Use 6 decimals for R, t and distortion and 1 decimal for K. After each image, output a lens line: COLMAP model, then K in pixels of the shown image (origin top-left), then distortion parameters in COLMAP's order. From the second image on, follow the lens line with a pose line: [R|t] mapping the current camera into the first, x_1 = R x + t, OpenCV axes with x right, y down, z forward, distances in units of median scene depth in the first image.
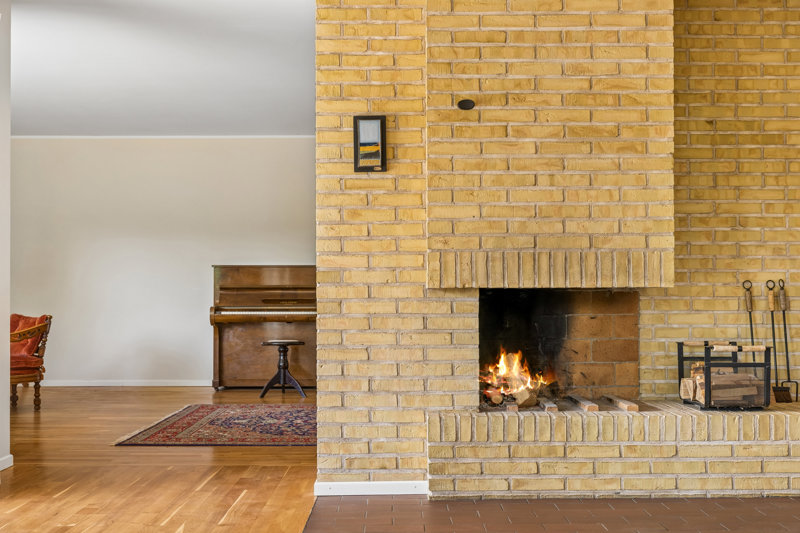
lens RADIAL K [[956.0, 0, 400.8], [0, 956.0, 271.2], [0, 0, 1]] dist [0.016814, 0.000000]
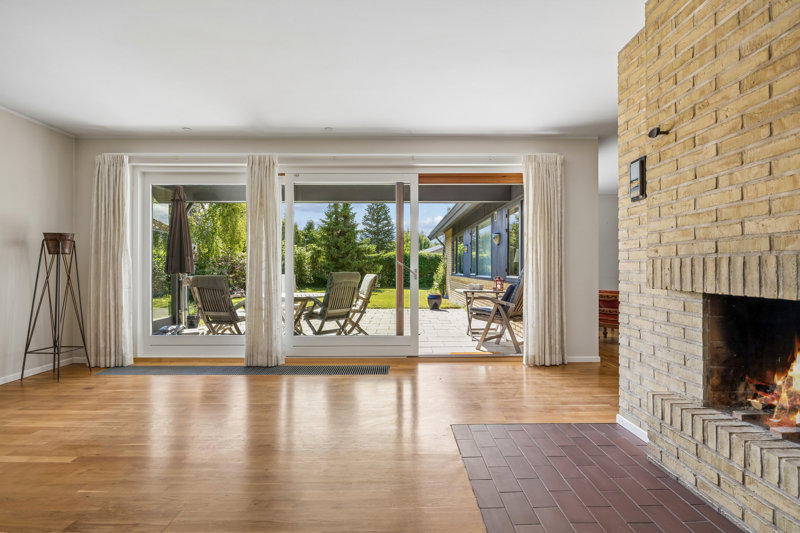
lens RADIAL K [[394.3, 0, 402.1], [0, 394.3, 262.3], [0, 0, 1]] dist [-0.000198, -0.000335]
pose [[-0.011600, -0.010446, -0.999878, 0.542680], [0.024007, 0.999654, -0.010722, -0.018174], [0.999644, -0.024129, -0.011345, 0.683662]]
